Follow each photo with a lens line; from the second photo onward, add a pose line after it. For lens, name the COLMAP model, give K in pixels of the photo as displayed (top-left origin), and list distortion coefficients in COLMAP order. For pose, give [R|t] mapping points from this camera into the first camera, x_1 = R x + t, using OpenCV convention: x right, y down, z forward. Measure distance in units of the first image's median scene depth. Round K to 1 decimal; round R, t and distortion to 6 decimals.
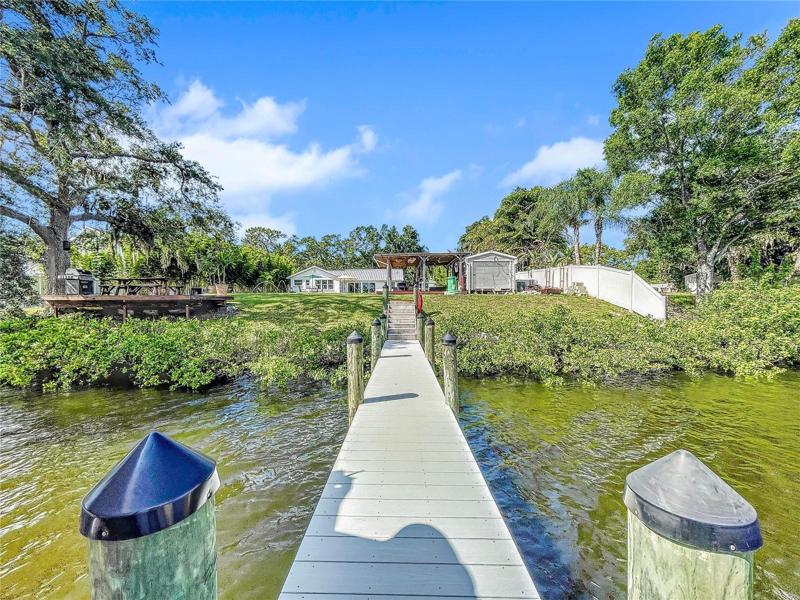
lens RADIAL K [[323.3, 0, 397.0], [0, 323.3, 302.7], [0, 0, 1]] dist [-0.000820, 0.000024]
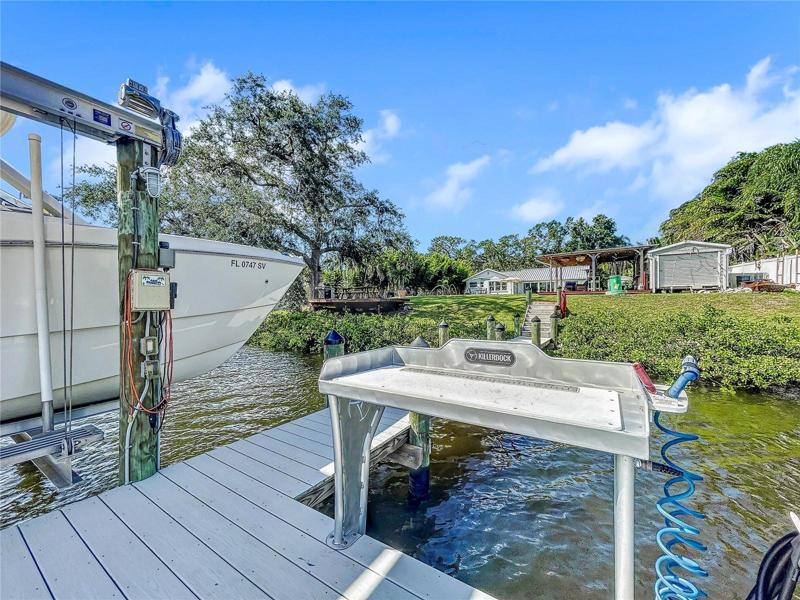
lens RADIAL K [[323.3, 0, 397.0], [0, 323.3, 302.7], [0, 0, 1]] dist [-0.000820, 0.000024]
pose [[0.848670, -0.002644, -0.528916, 0.122682], [0.001429, 0.999995, -0.002706, -0.000337], [0.528921, 0.001541, 0.848670, -0.123568]]
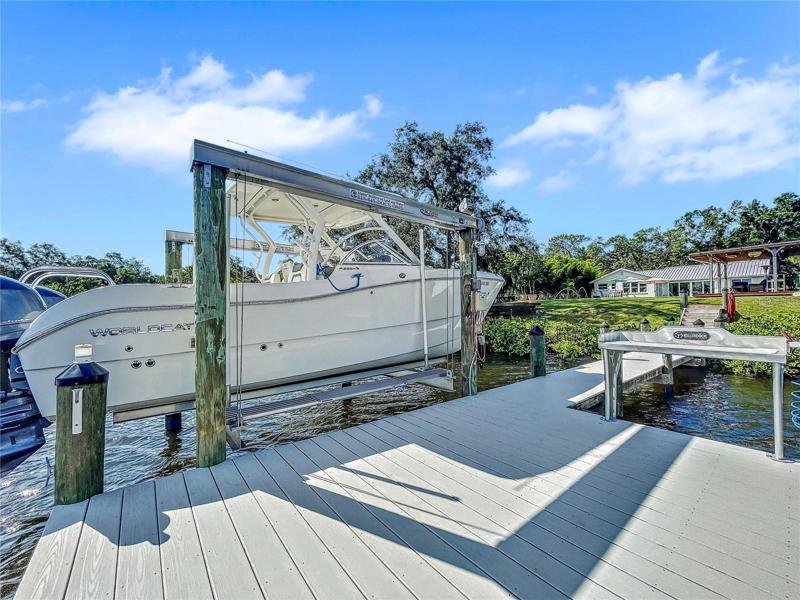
lens RADIAL K [[323.3, 0, 397.0], [0, 323.3, 302.7], [0, 0, 1]] dist [-0.000820, 0.000024]
pose [[0.638121, -0.015902, -0.769772, 0.129537], [0.004629, 0.999848, -0.016817, -0.000440], [0.769922, 0.007167, 0.638098, -0.272972]]
